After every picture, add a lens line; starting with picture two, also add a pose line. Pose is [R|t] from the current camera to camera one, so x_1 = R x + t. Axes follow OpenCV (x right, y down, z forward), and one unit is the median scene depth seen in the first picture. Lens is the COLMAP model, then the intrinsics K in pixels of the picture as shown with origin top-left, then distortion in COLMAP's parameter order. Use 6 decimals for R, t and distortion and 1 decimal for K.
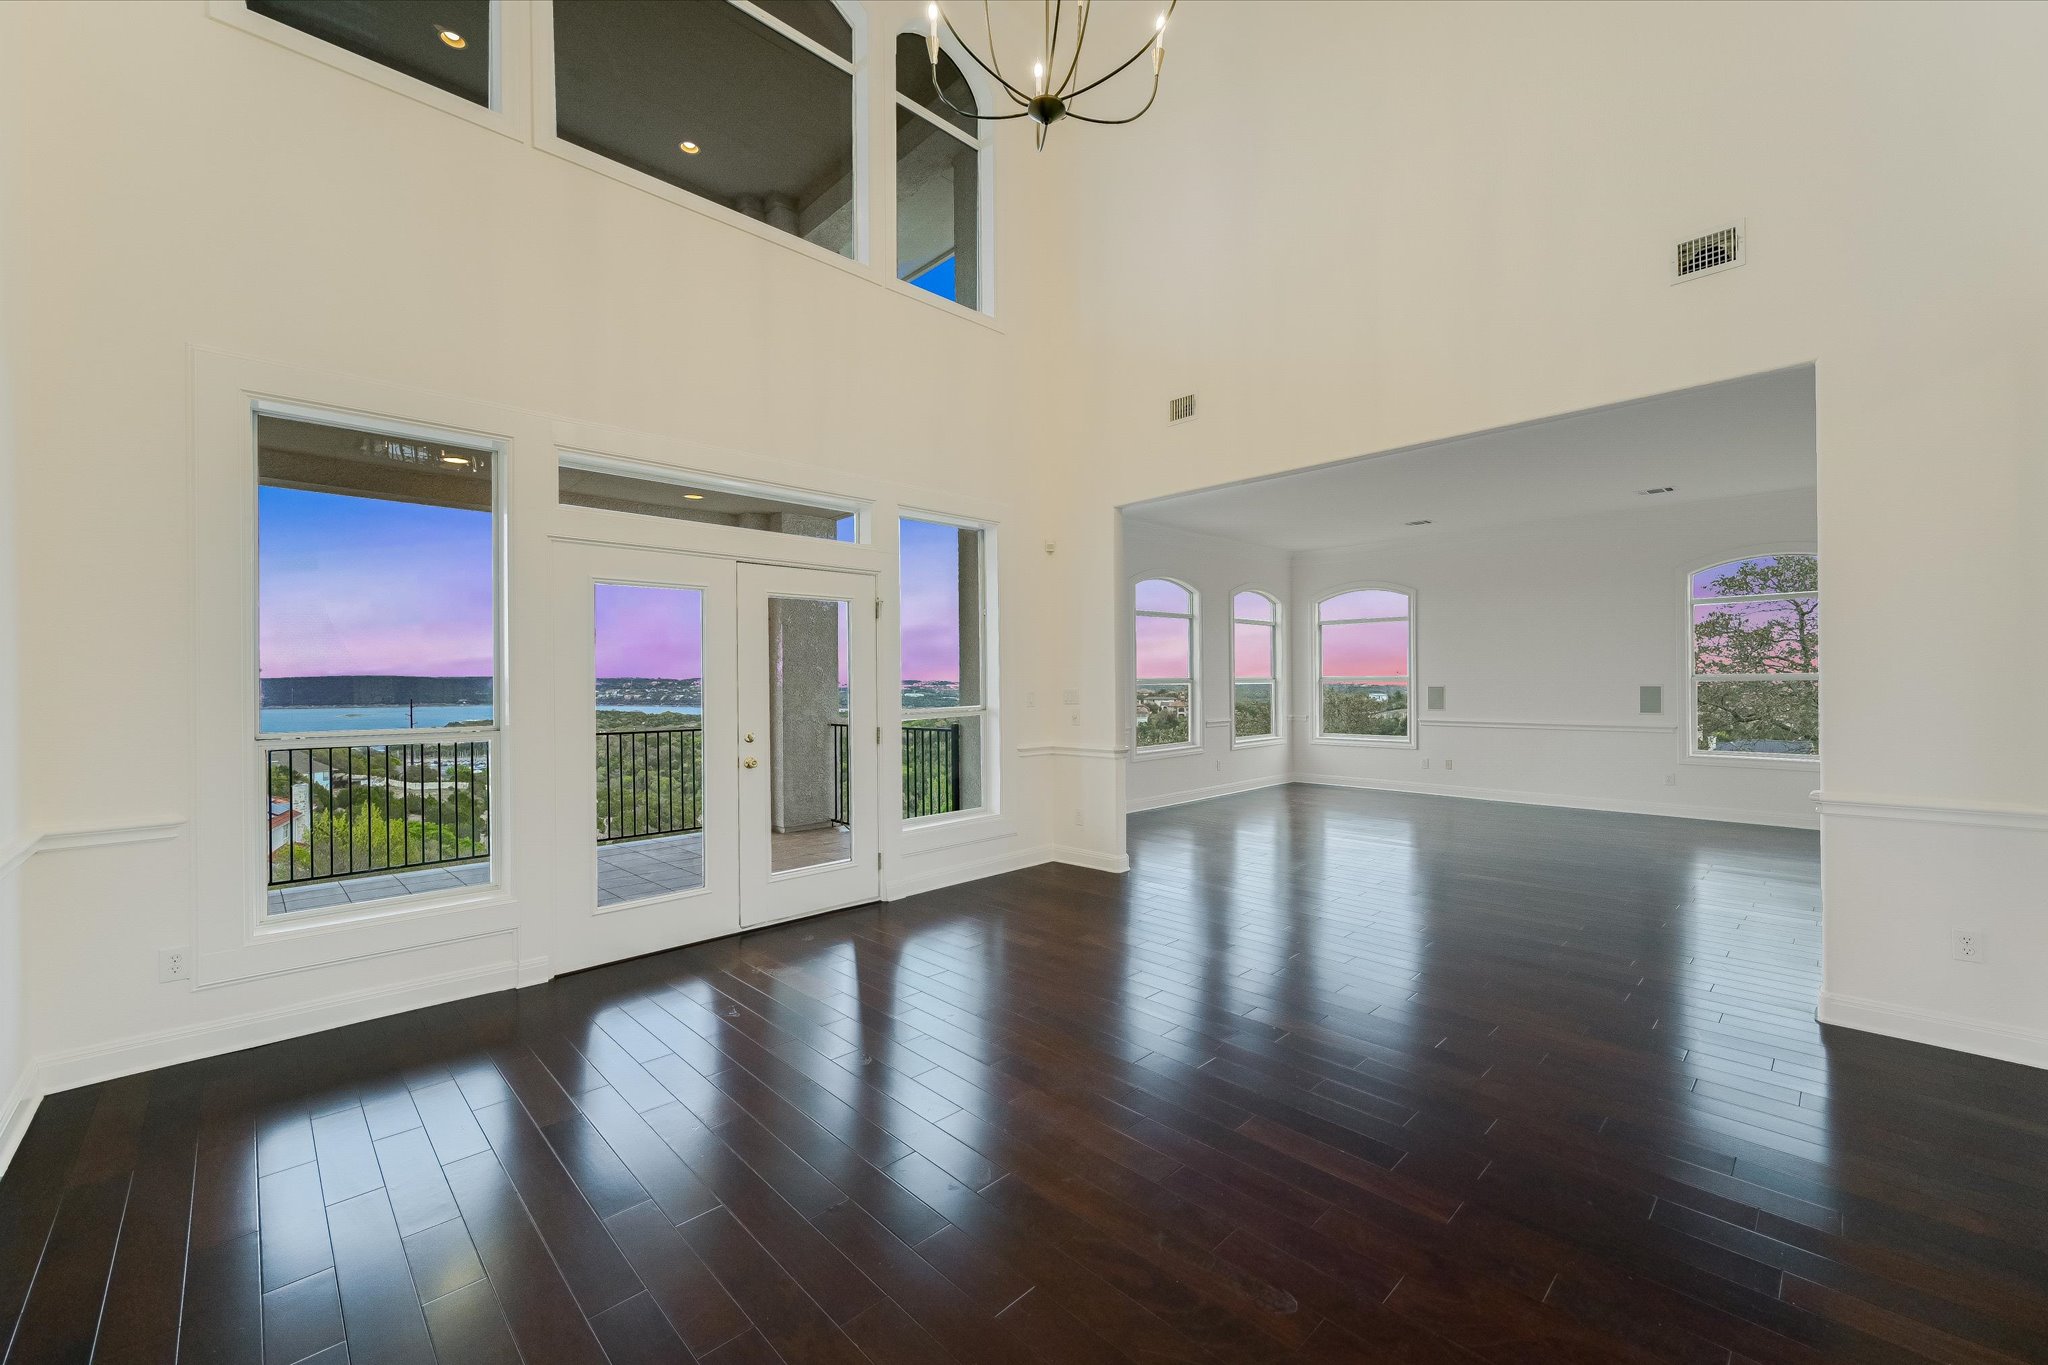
lens RADIAL K [[824.6, 0, 1024.0], [0, 824.6, 682.5], [0, 0, 1]] dist [0.000616, 0.000346]
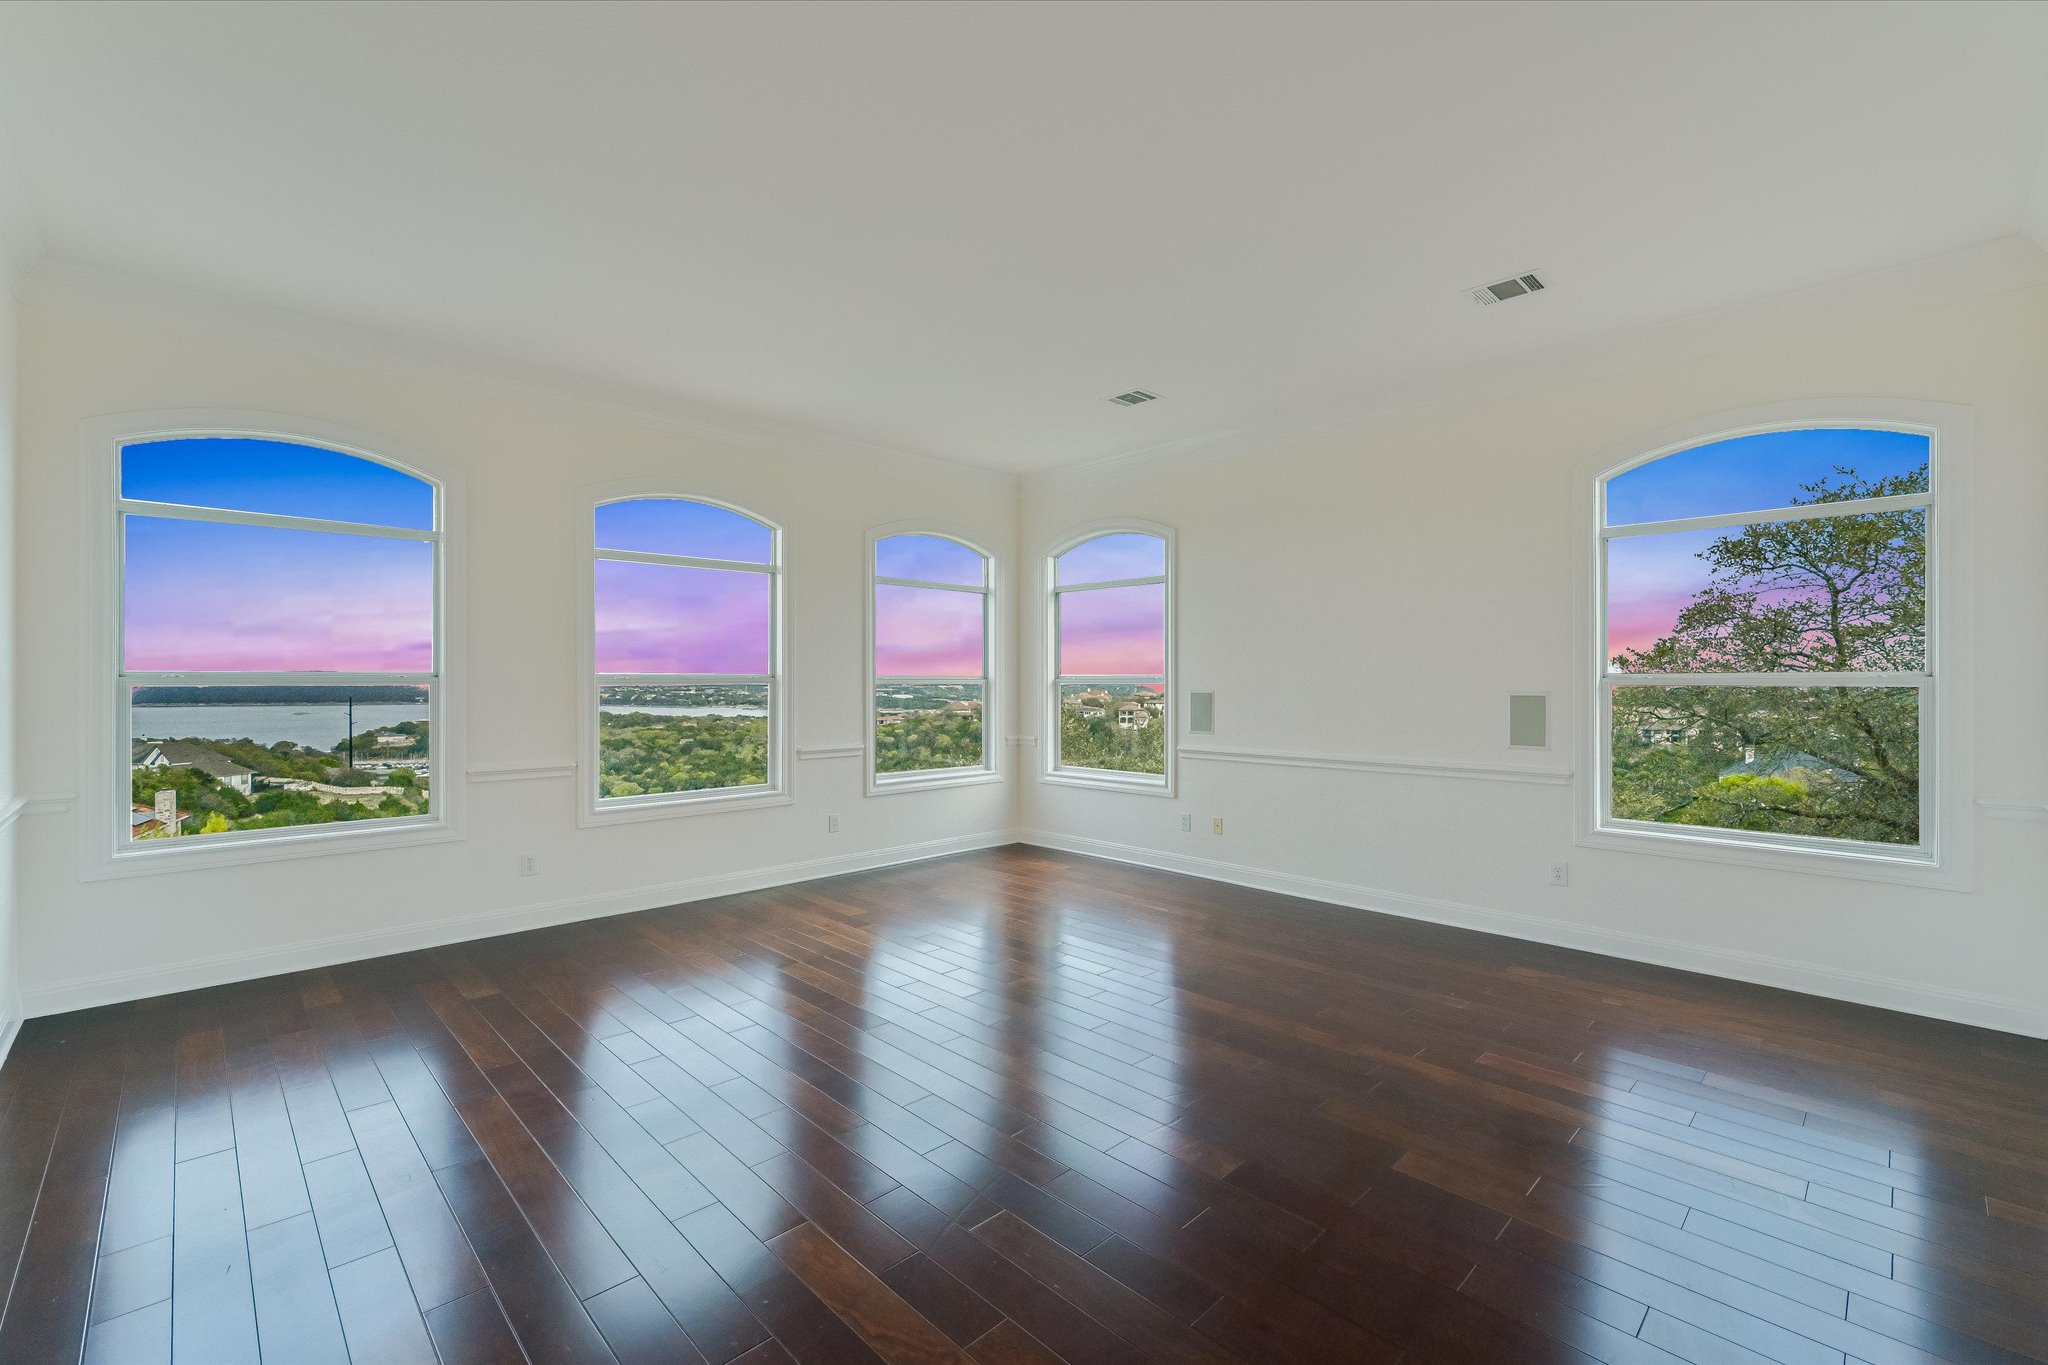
lens RADIAL K [[864.8, 0, 1024.0], [0, 864.8, 682.5], [0, 0, 1]] dist [-0.000517, -0.000089]
pose [[0.999963, 0.007120, -0.004782, 0.334296], [-0.007128, 0.999973, -0.001648, -0.000284], [0.004770, 0.001682, 0.999987, 0.339842]]
